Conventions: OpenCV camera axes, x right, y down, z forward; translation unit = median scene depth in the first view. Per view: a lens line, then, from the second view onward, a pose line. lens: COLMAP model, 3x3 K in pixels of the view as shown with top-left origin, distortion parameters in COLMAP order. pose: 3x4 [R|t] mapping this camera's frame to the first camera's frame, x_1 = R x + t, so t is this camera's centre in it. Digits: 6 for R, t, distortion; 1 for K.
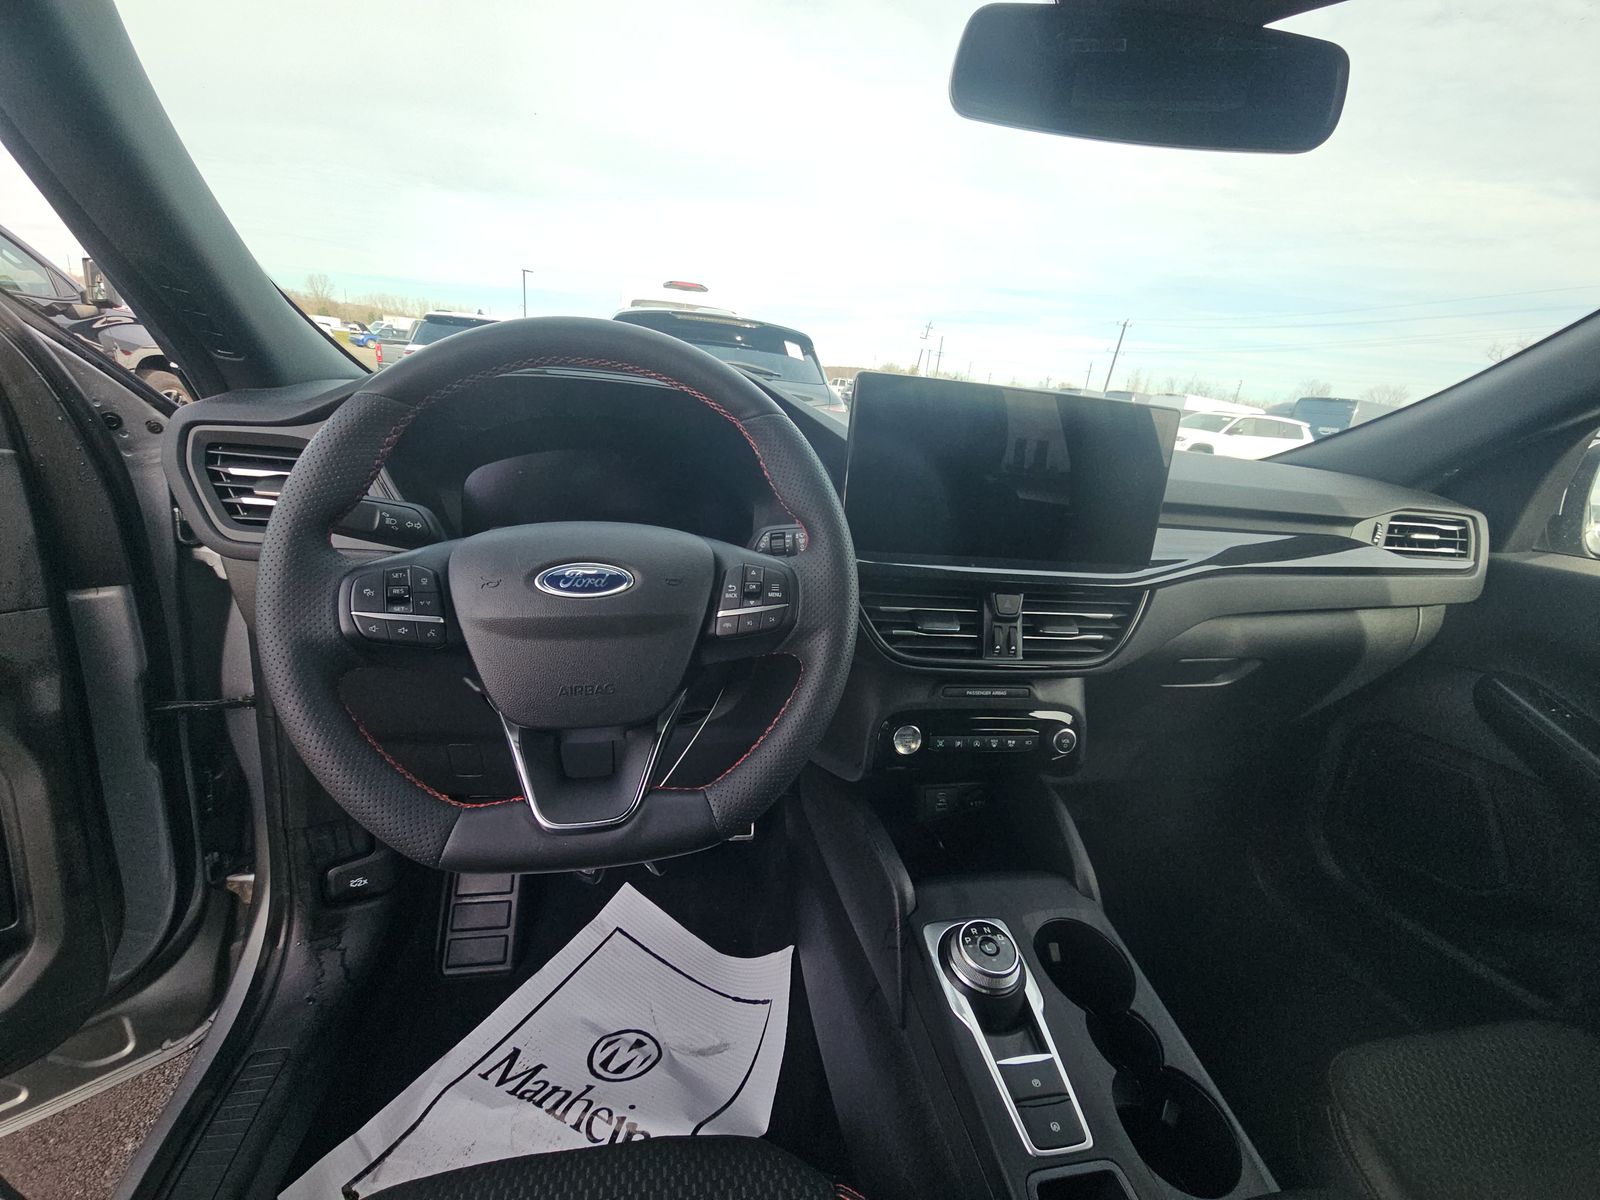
lens RADIAL K [[659.4, 0, 800.0], [0, 659.4, 600.0], [0, 0, 1]] dist [0.014521, -0.012434]
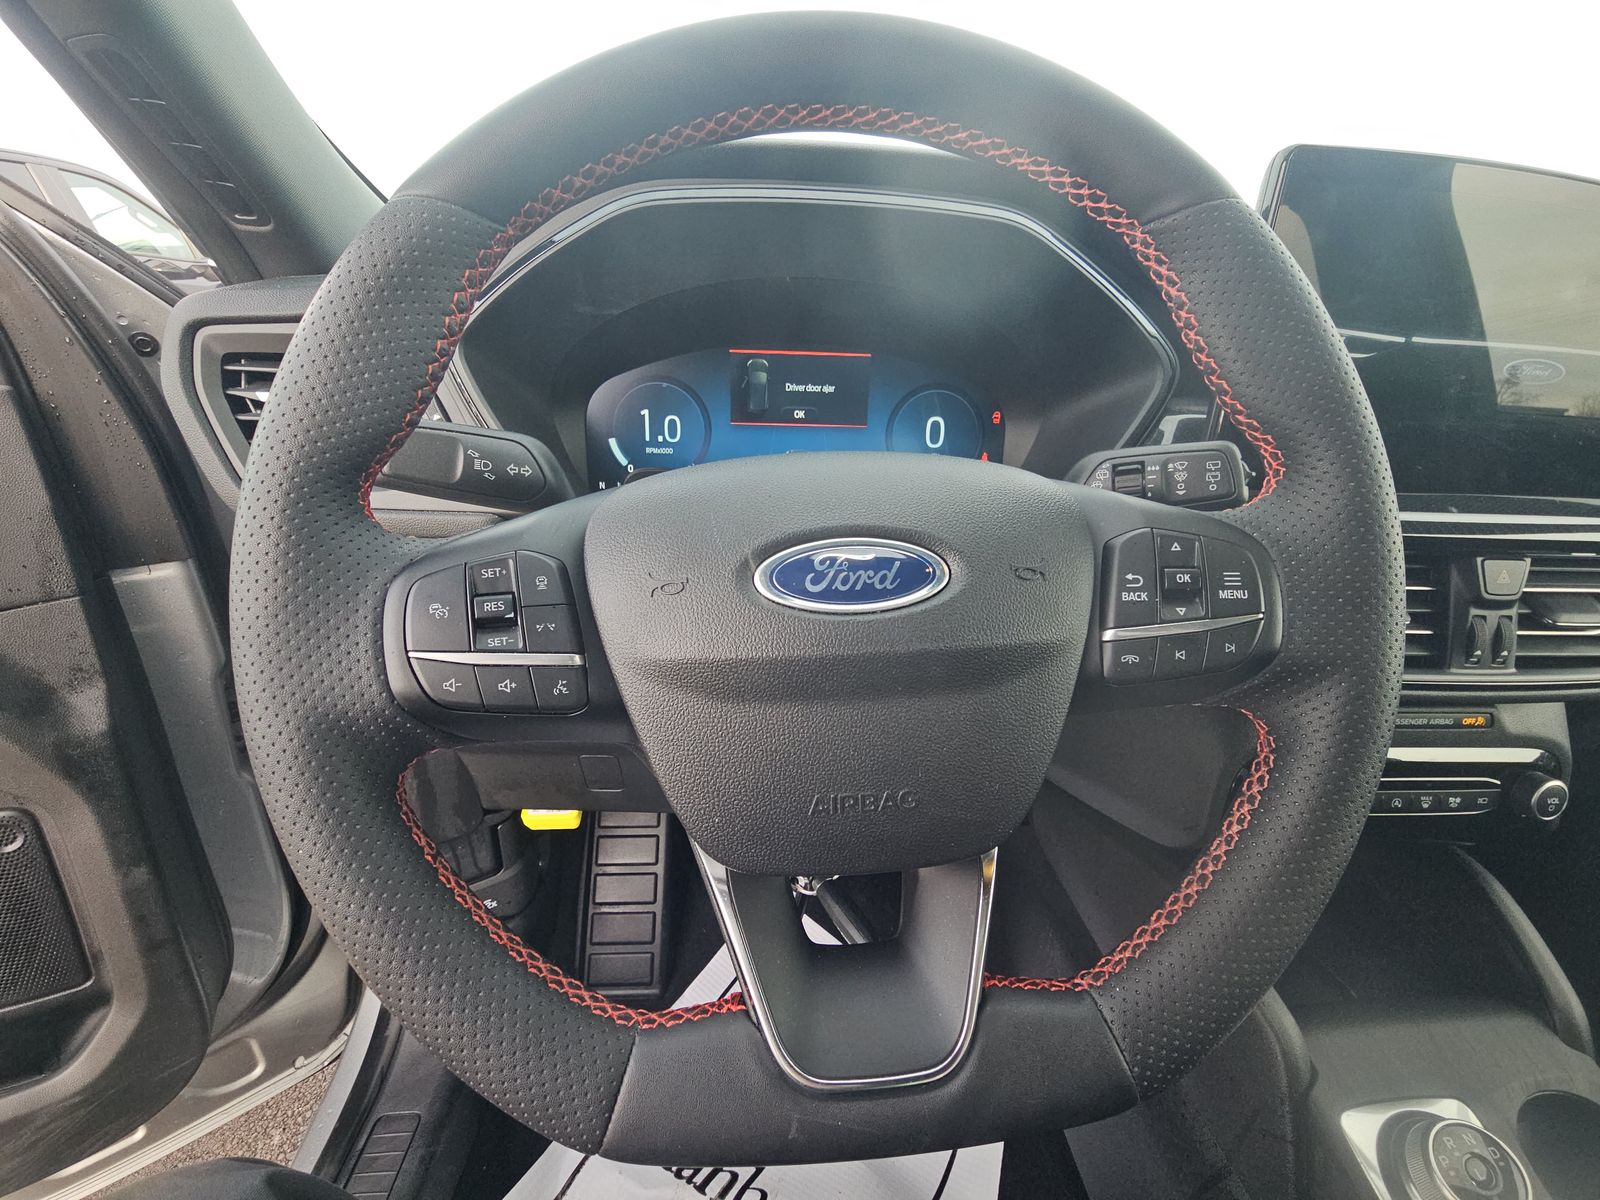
lens RADIAL K [[676.0, 0, 800.0], [0, 676.0, 600.0], [0, 0, 1]] dist [-0.001646, -0.000022]
pose [[0.988395, -0.003964, -0.151856, -0.212035], [0.018037, 0.995650, 0.091405, -0.041867], [0.150833, -0.093083, 0.984167, 0.374780]]
